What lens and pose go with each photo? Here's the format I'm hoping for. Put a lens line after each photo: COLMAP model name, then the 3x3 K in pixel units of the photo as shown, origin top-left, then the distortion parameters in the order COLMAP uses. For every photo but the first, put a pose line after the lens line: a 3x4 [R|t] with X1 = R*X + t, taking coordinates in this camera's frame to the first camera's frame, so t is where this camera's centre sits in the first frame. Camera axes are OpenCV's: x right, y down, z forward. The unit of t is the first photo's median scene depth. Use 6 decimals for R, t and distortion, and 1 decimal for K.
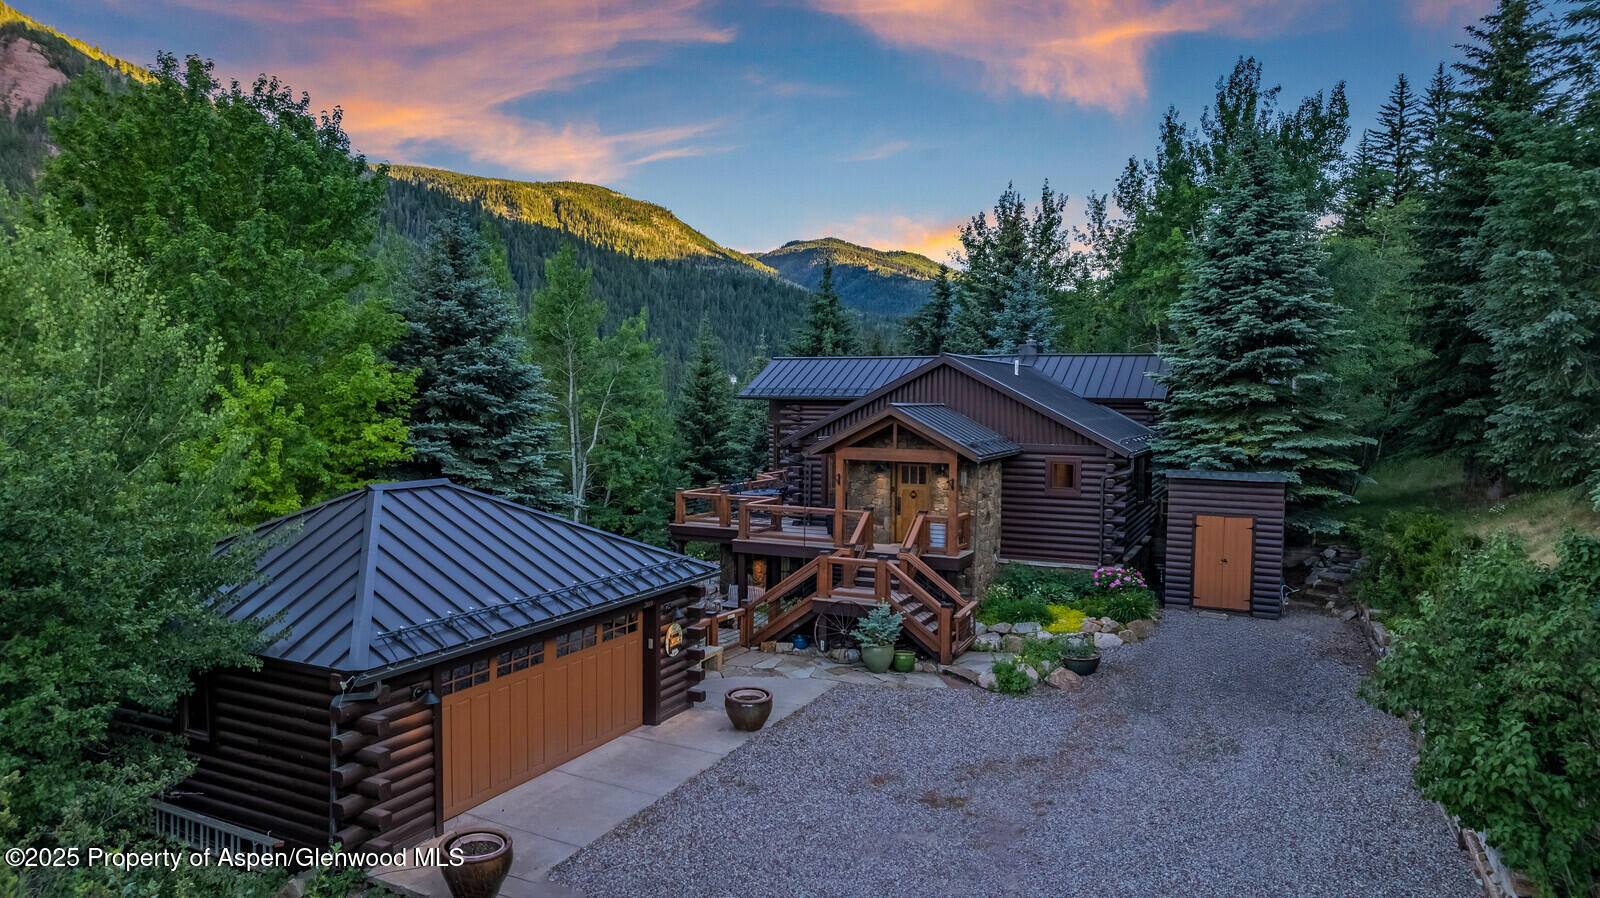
lens RADIAL K [[1043.2, 0, 800.6], [0, 1043.2, 450.4], [0, 0, 1]] dist [-0.010808, -0.002402]
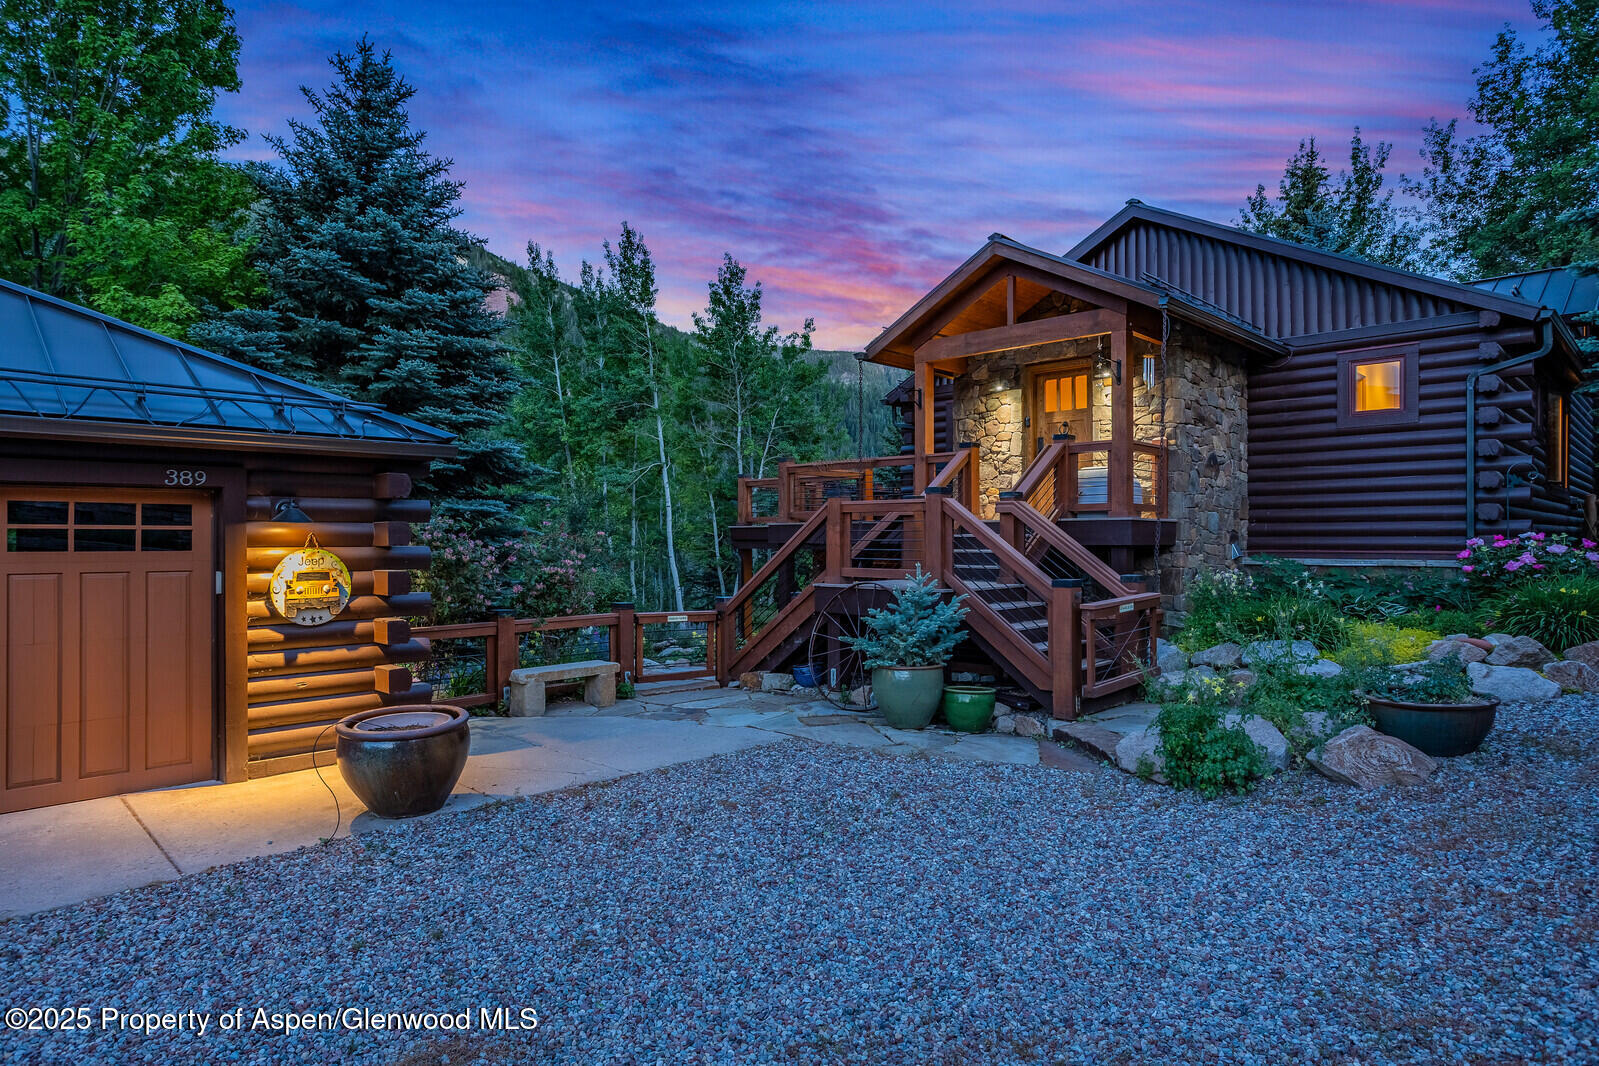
lens RADIAL K [[939.5, 0, 799.1], [0, 939.5, 528.5], [0, 0, 1]] dist [0.000174, 0.007864]
pose [[0.948295, -0.007662, -0.317296, 0.157815], [-0.011871, 0.998153, -0.059580, 0.149585], [0.317167, 0.060266, 0.946453, 0.587639]]
